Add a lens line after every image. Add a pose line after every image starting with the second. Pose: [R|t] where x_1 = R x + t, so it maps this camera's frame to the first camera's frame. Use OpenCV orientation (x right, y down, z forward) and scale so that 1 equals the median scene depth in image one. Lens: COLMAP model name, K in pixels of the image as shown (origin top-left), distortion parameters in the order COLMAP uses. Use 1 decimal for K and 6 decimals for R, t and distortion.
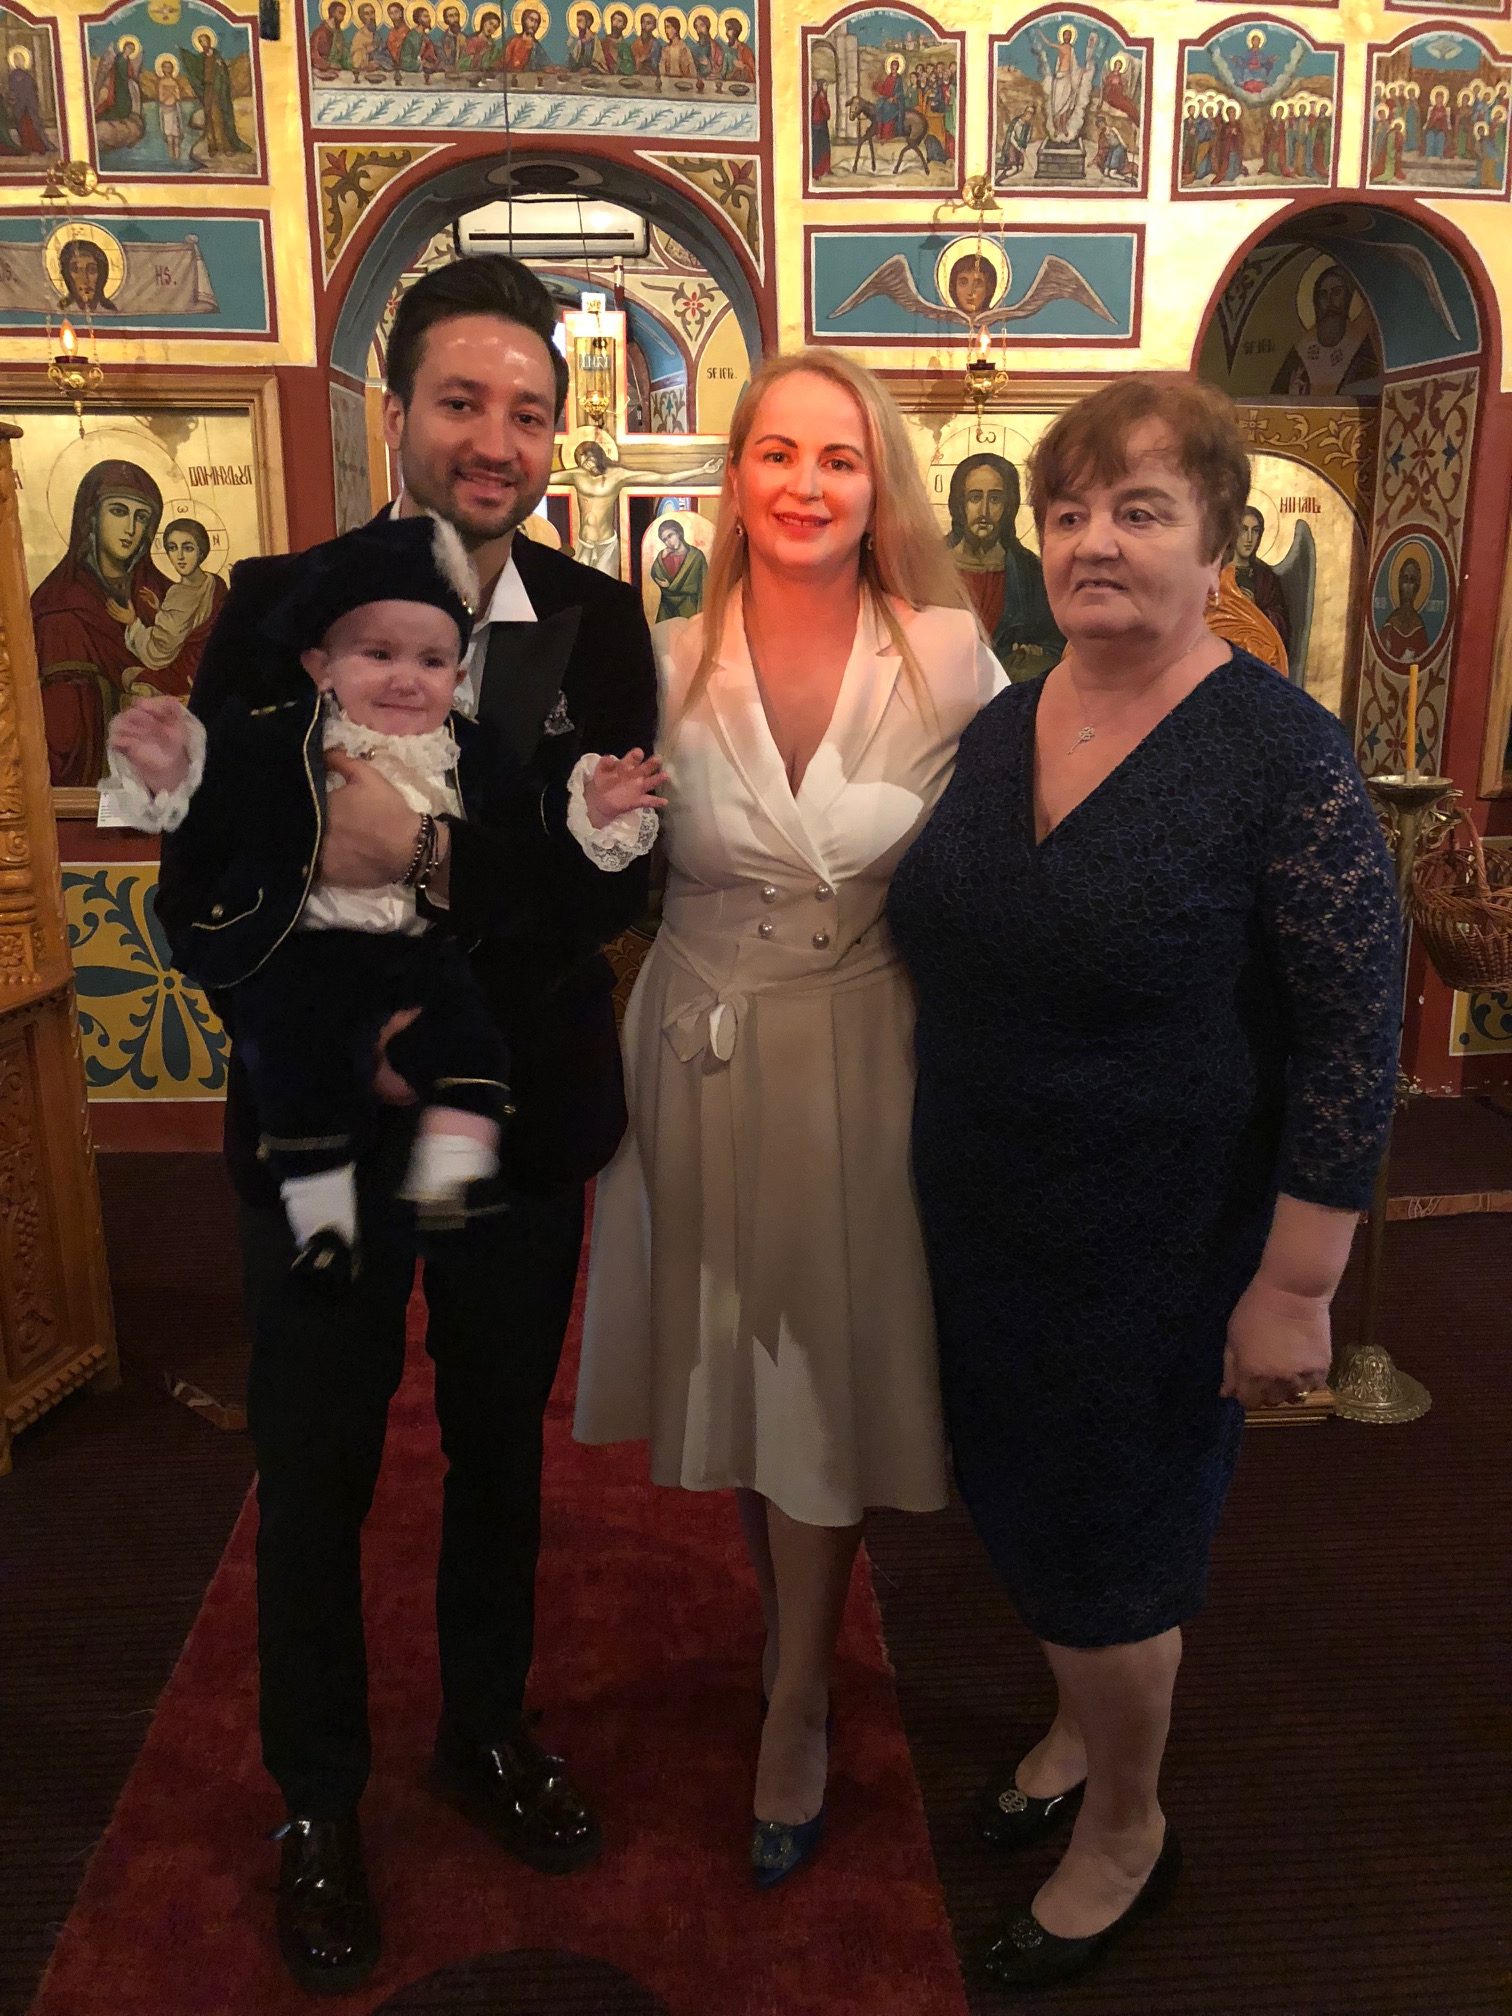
lens RADIAL K [[1645.7, 0, 757.6], [0, 1645.7, 999.9], [0, 0, 1]] dist [0.004102, 0.026982]
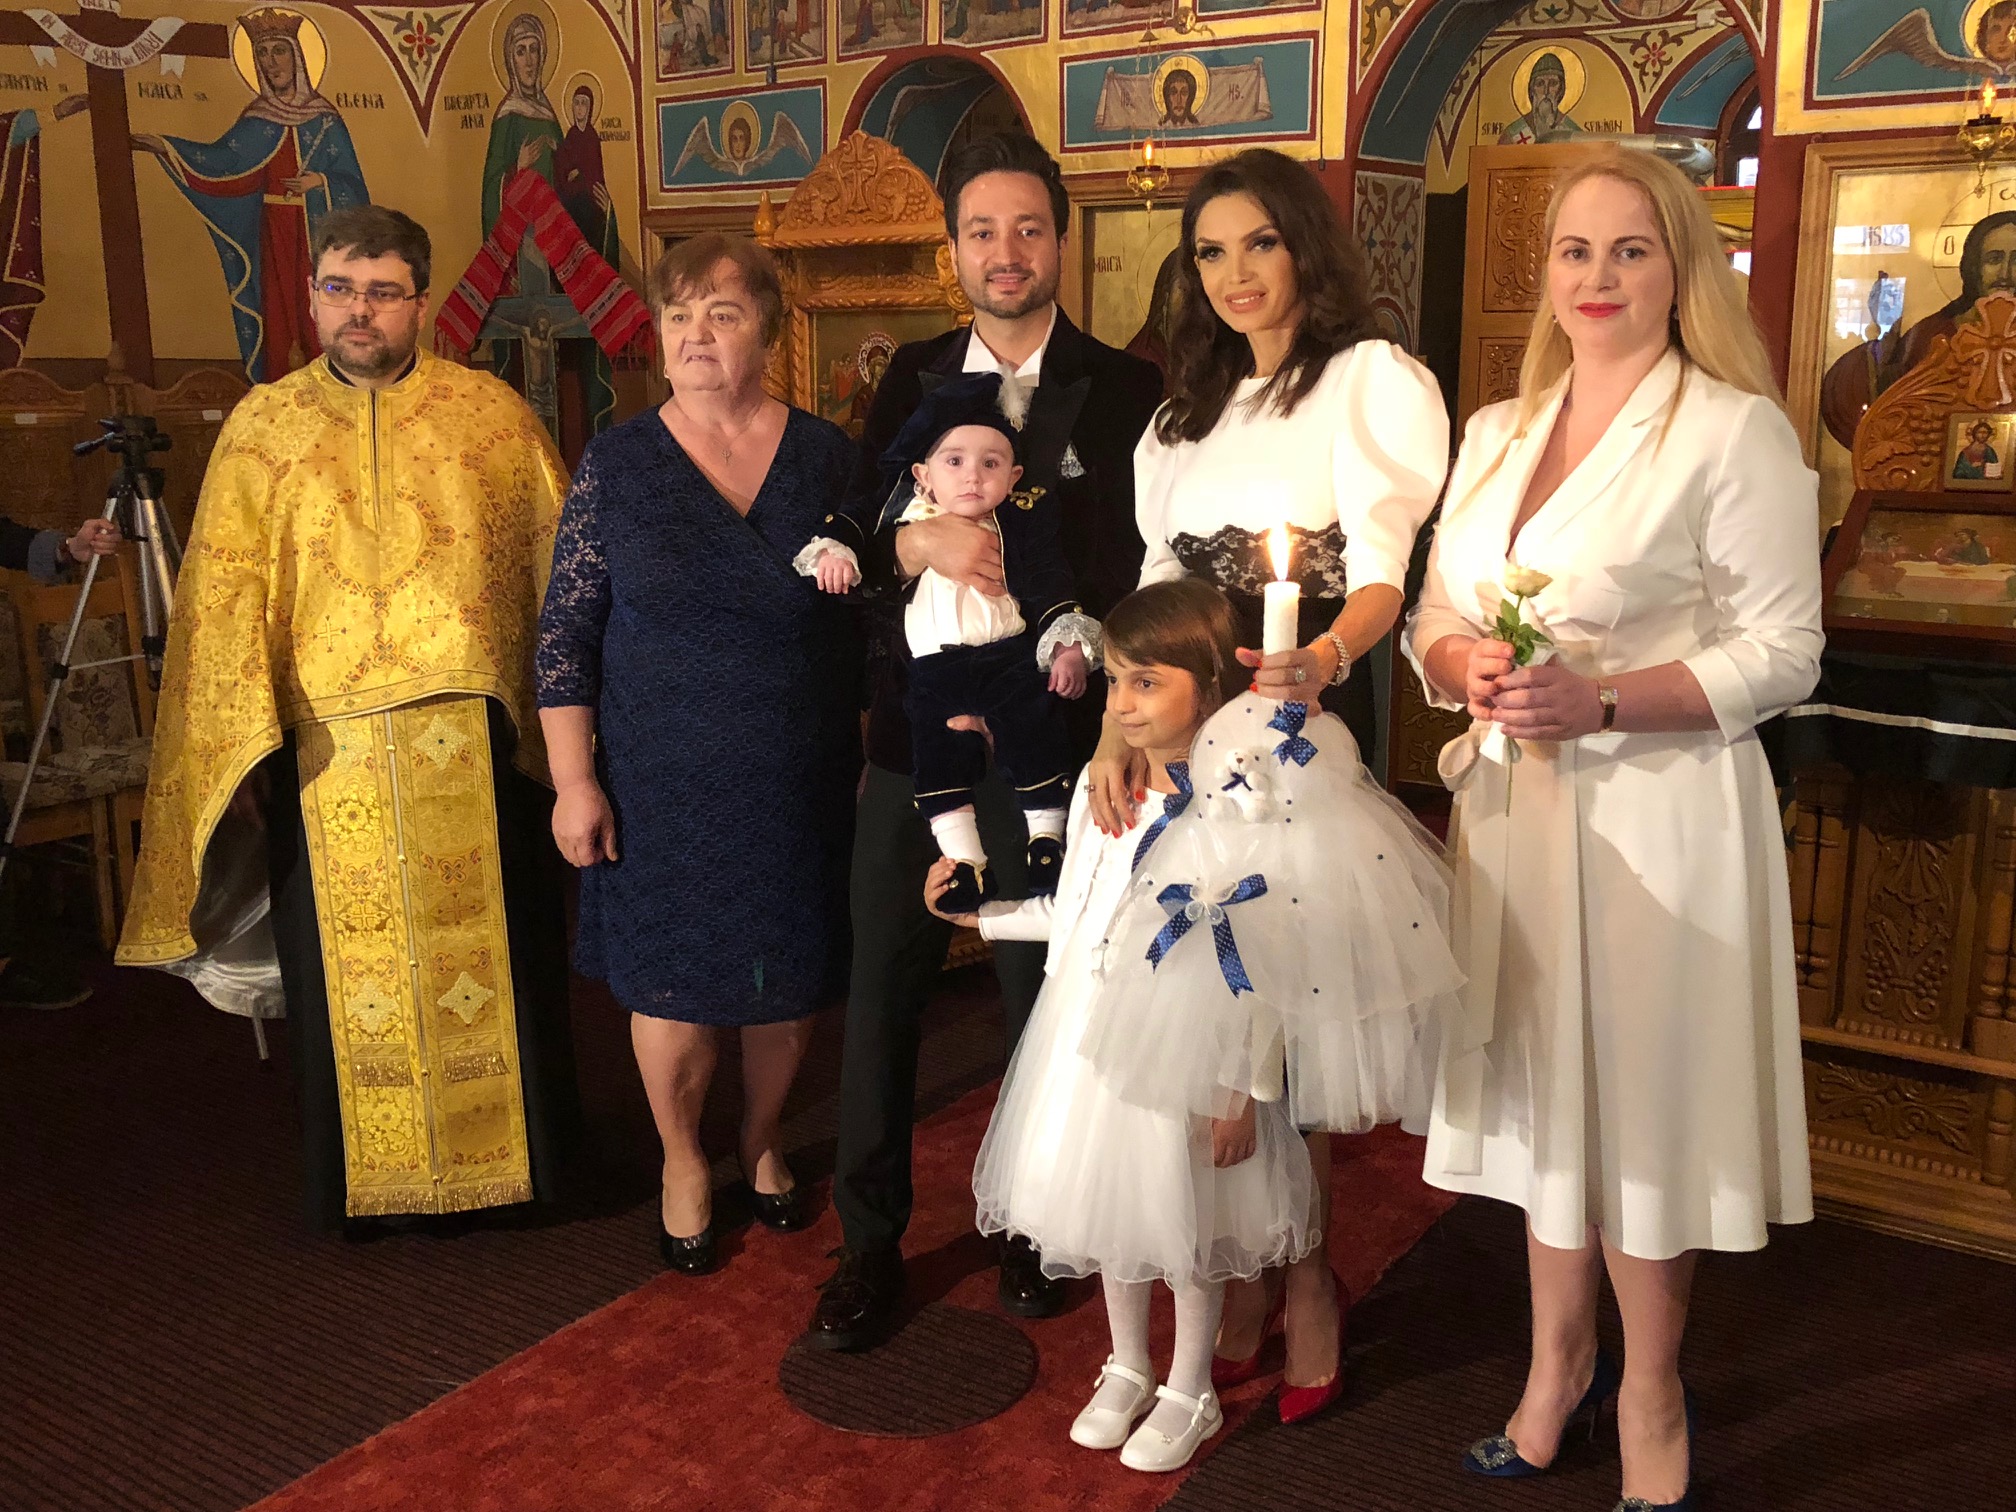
lens RADIAL K [[1910.6, 0, 1005.2], [0, 1910.6, 771.2], [0, 0, 1]] dist [0.006406, 0.000000]
pose [[0.797417, 0.136121, -0.587875, 0.381309], [-0.156856, 0.987494, 0.015885, 0.049172], [0.582685, 0.079545, 0.808796, -0.171755]]
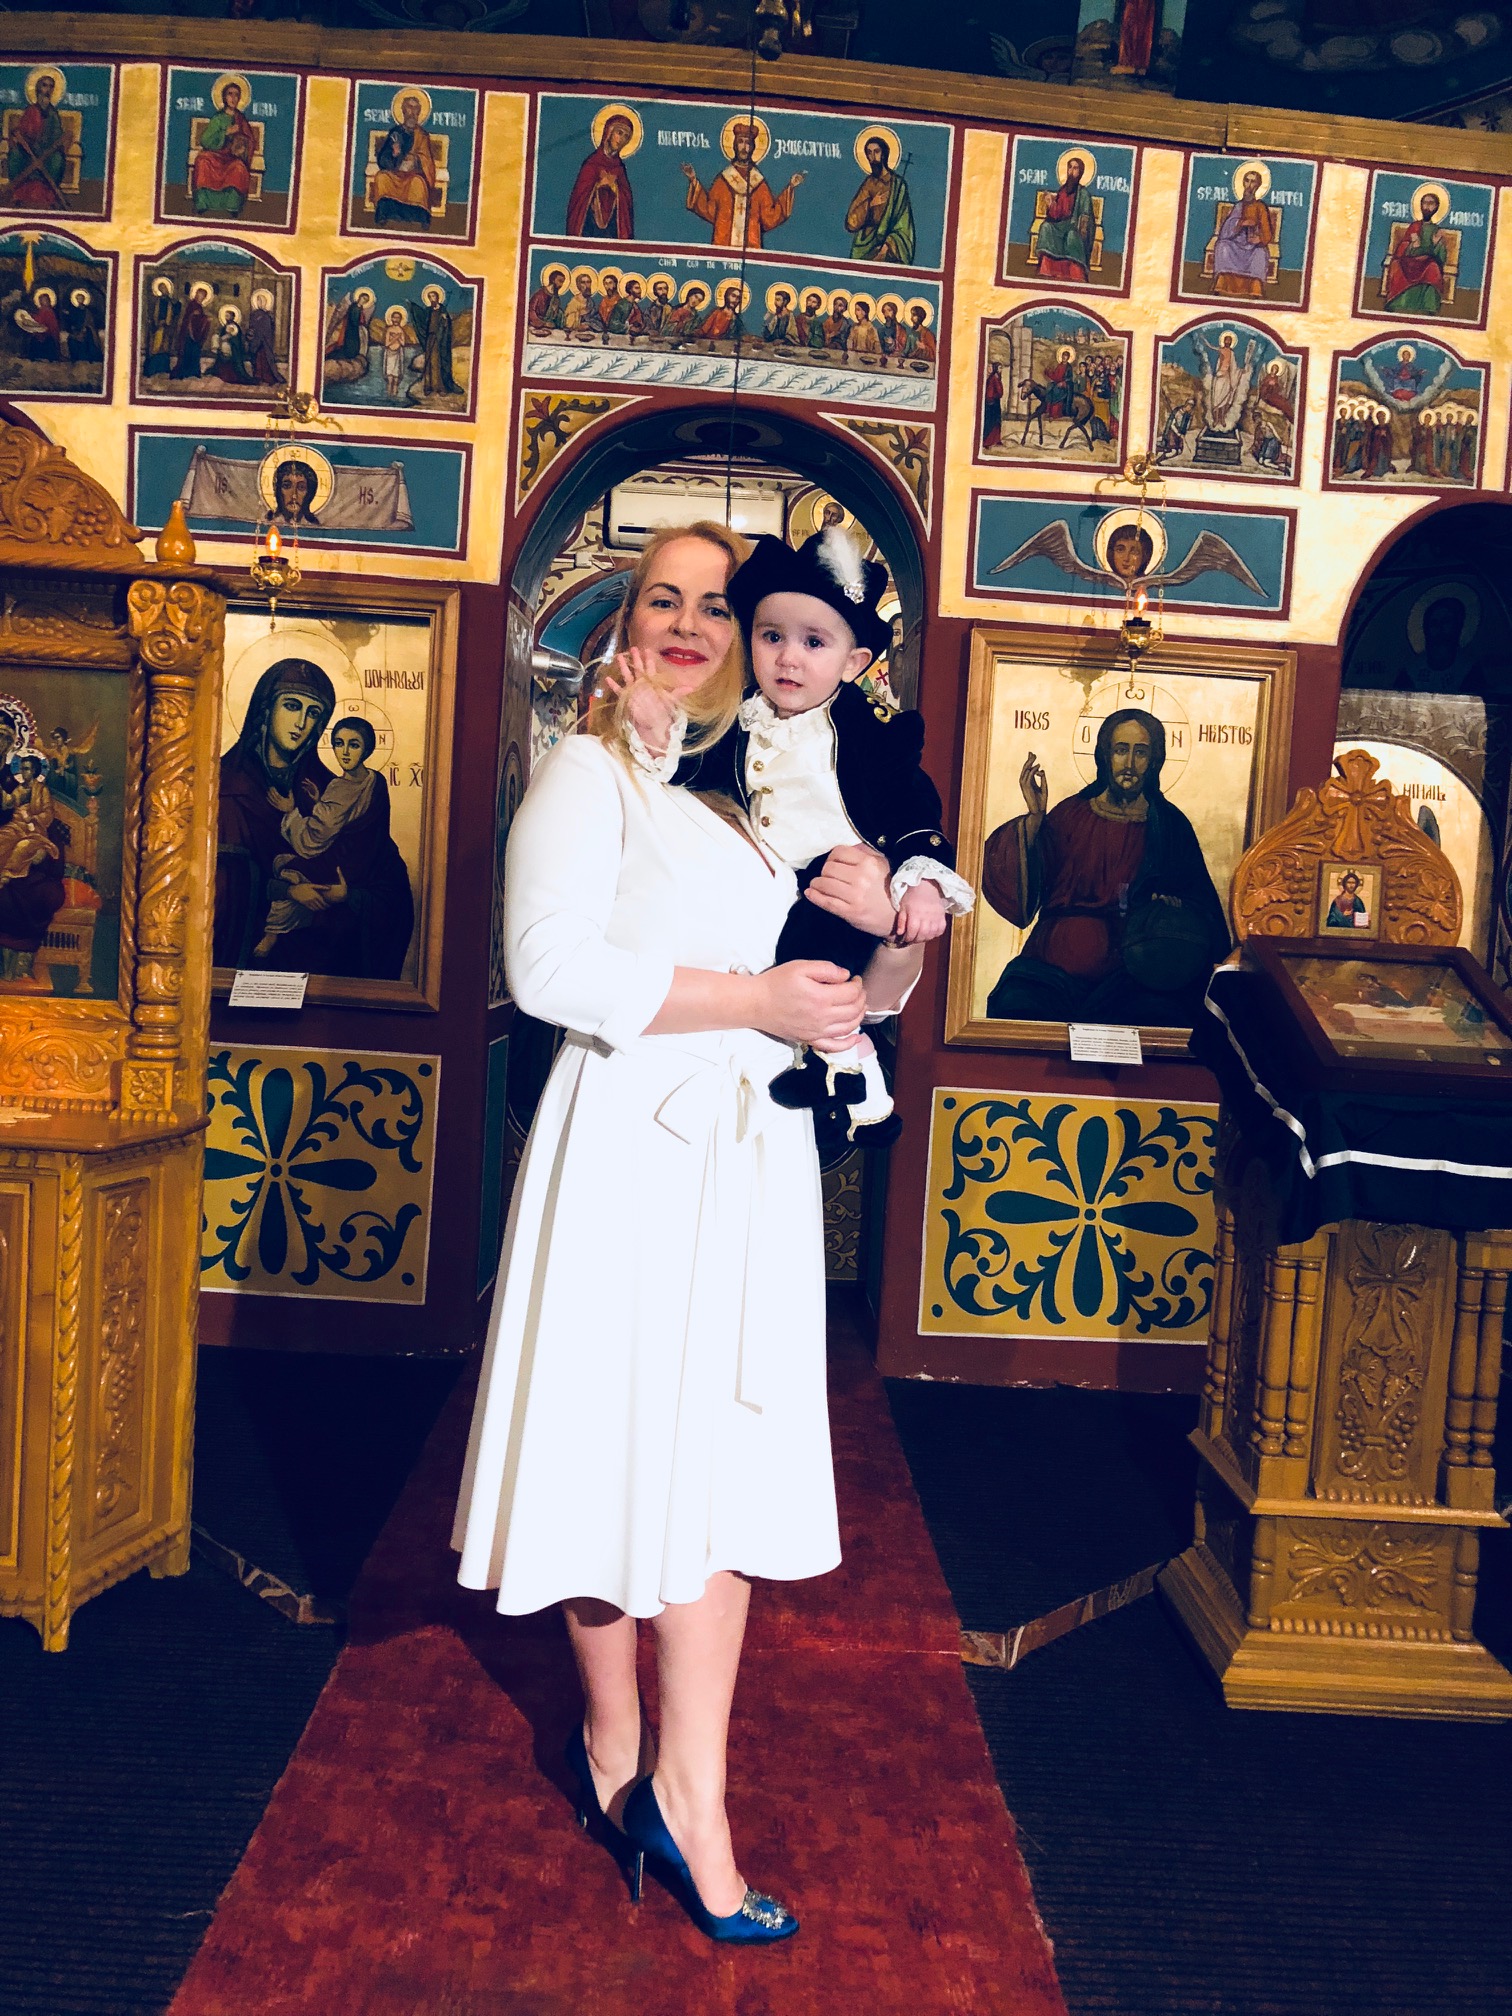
lens RADIAL K [[1645.7, 0, 746.2], [0, 1645.7, 1012.8], [0, 0, 1]] dist [0.004102, 0.026982]
pose [[0.996866, 0.070056, -0.036736, -0.053620], [-0.075810, 0.978701, -0.190779, 0.069686], [0.022588, 0.192966, 0.980945, 0.030168]]
